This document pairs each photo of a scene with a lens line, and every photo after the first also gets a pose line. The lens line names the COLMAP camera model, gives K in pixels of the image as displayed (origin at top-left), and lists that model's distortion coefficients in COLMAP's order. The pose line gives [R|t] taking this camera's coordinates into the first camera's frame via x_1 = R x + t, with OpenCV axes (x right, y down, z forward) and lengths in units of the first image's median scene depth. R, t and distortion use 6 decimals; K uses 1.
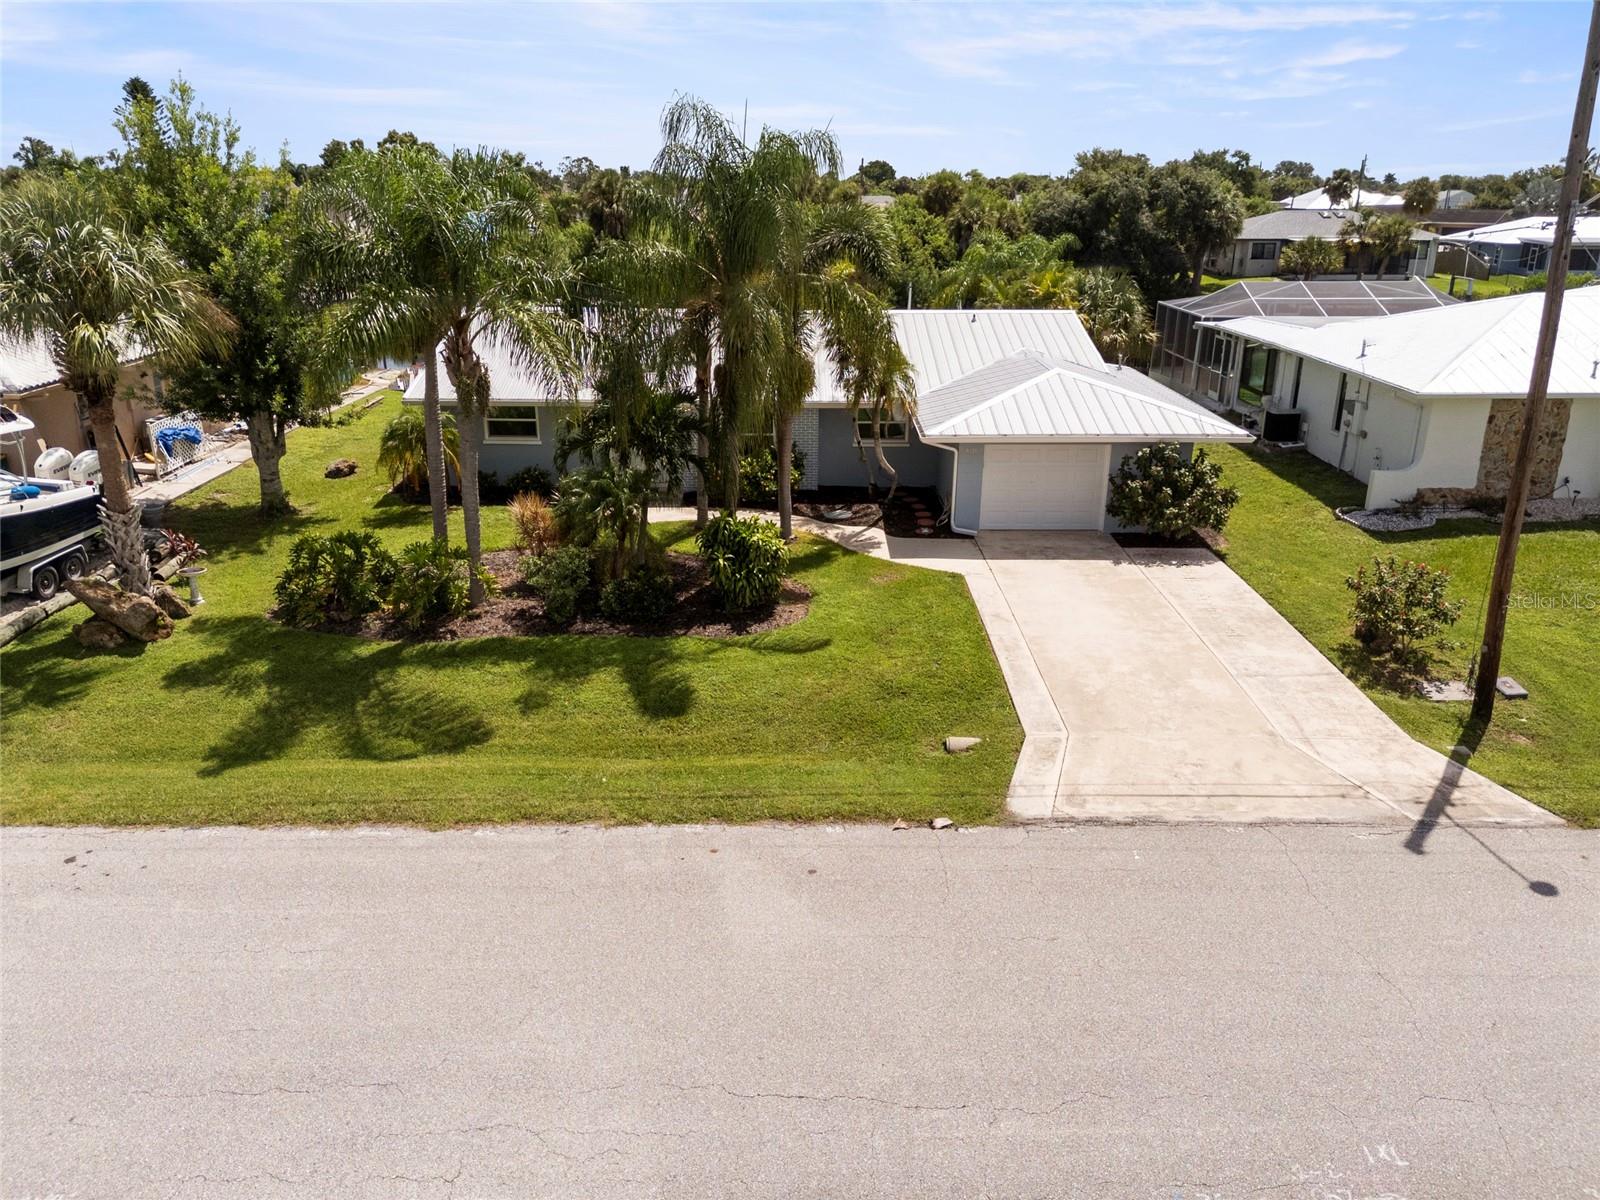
lens RADIAL K [[1095.6, 0, 805.1], [0, 1095.6, 593.5], [0, 0, 1]] dist [0.046519, -0.037247]
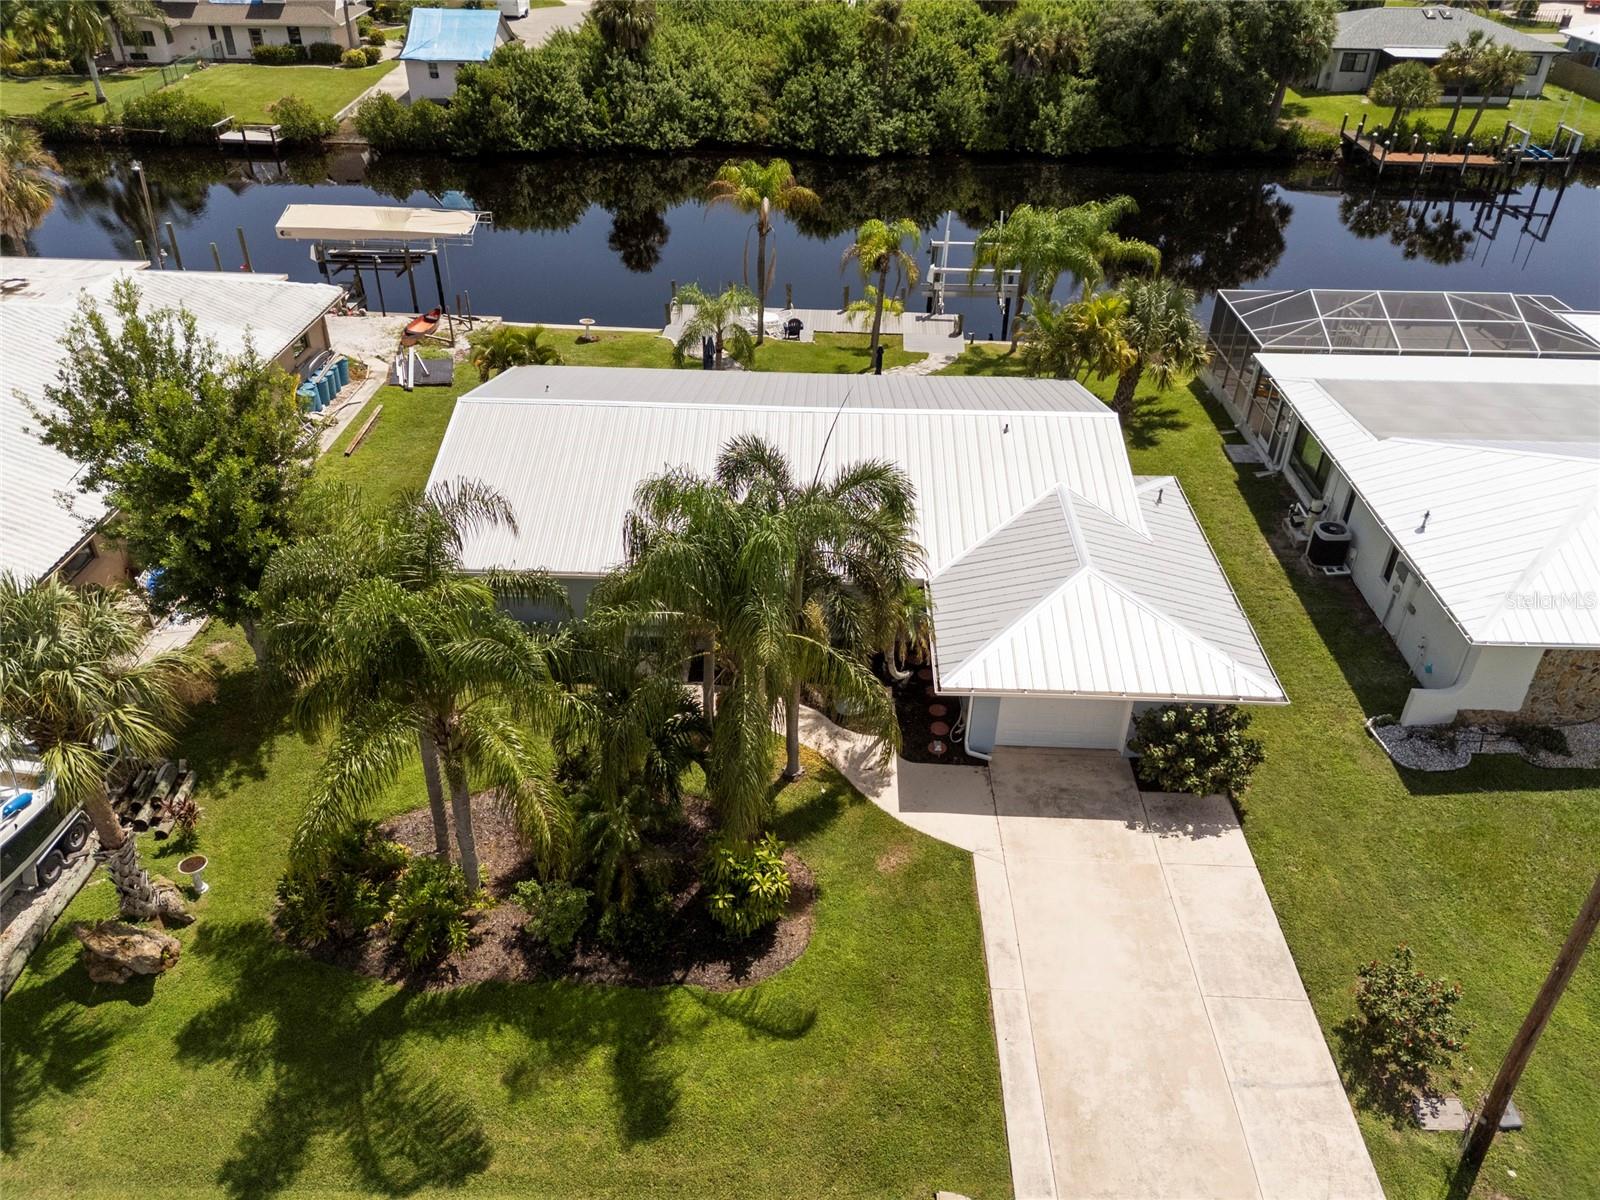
lens RADIAL K [[1095.6, 0, 810.2], [0, 1095.6, 549.0], [0, 0, 1]] dist [0.046519, -0.037247]
pose [[0.999493, 0.023523, -0.021477, 0.017186], [-0.017870, 0.972258, 0.233227, -0.579521], [0.026367, -0.232725, 0.972185, 0.118341]]
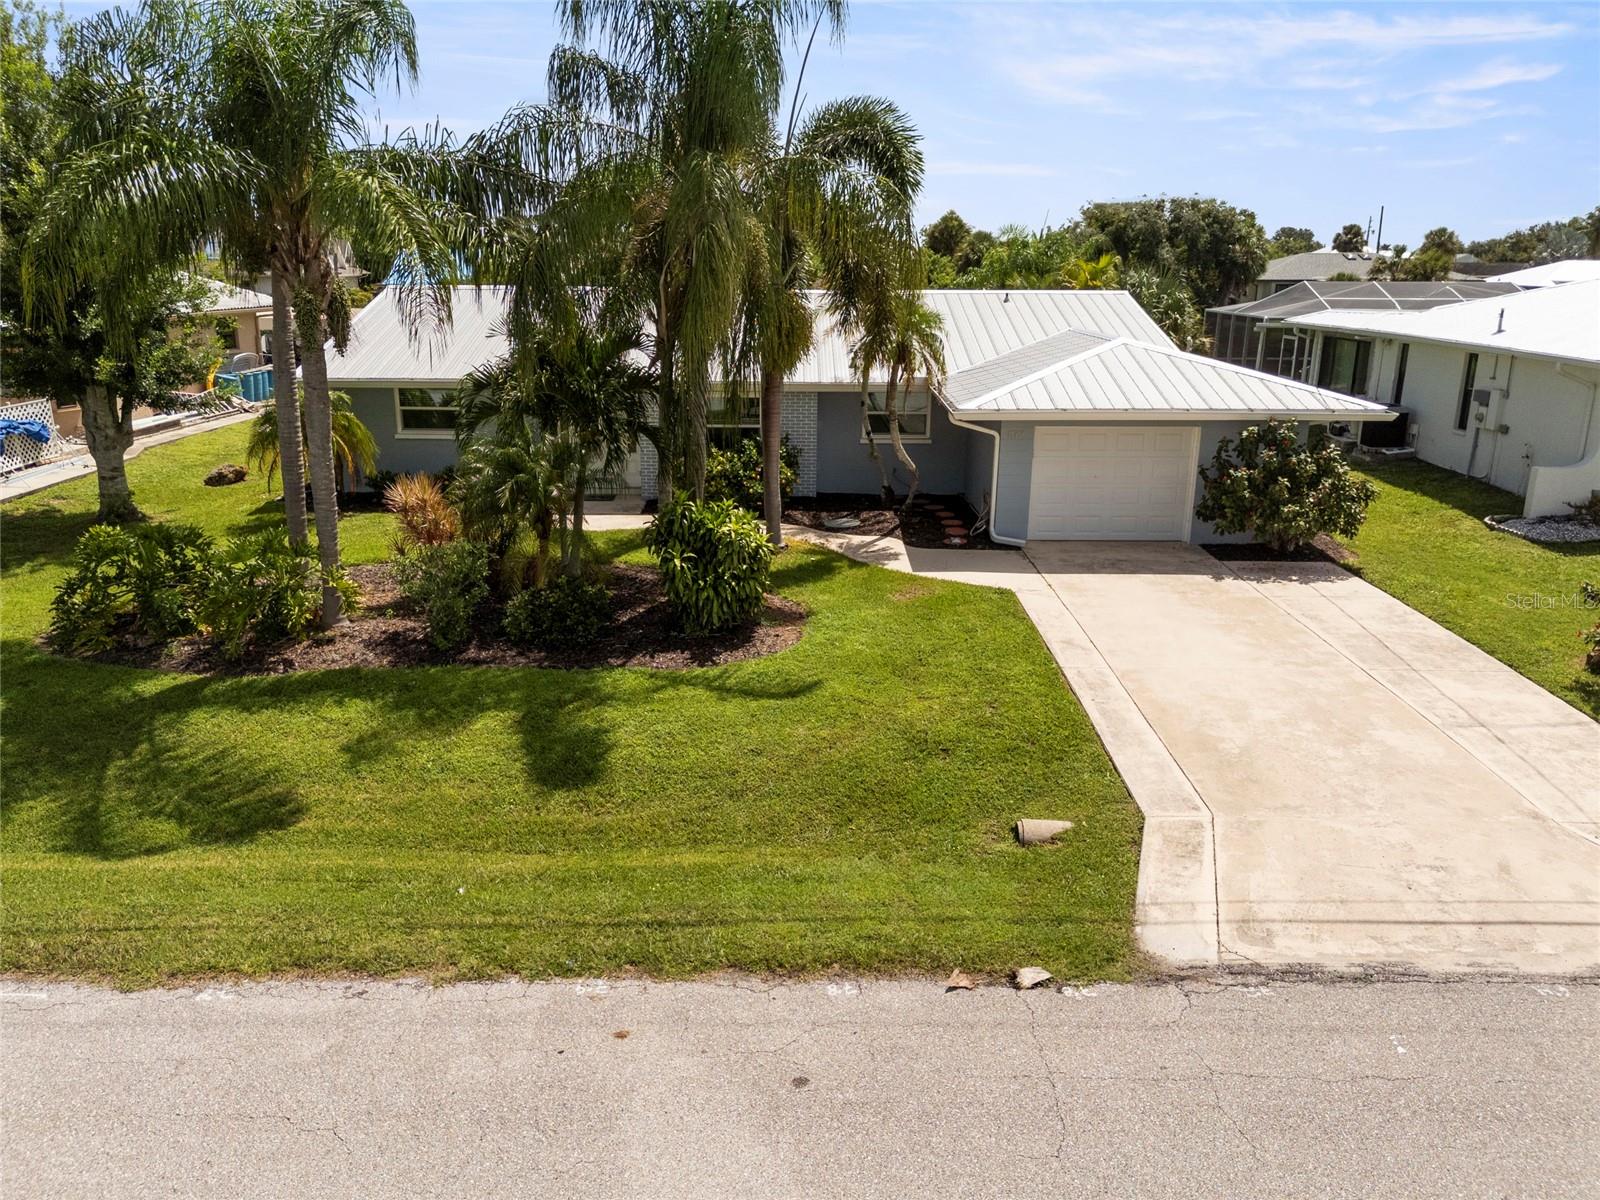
lens RADIAL K [[1095.6, 0, 806.6], [0, 1095.6, 599.8], [0, 0, 1]] dist [0.046519, -0.037247]
pose [[0.999996, 0.002421, 0.001317, 0.005354], [-0.002344, 0.998460, -0.055422, 0.033859], [-0.001449, 0.055419, 0.998462, 0.303835]]
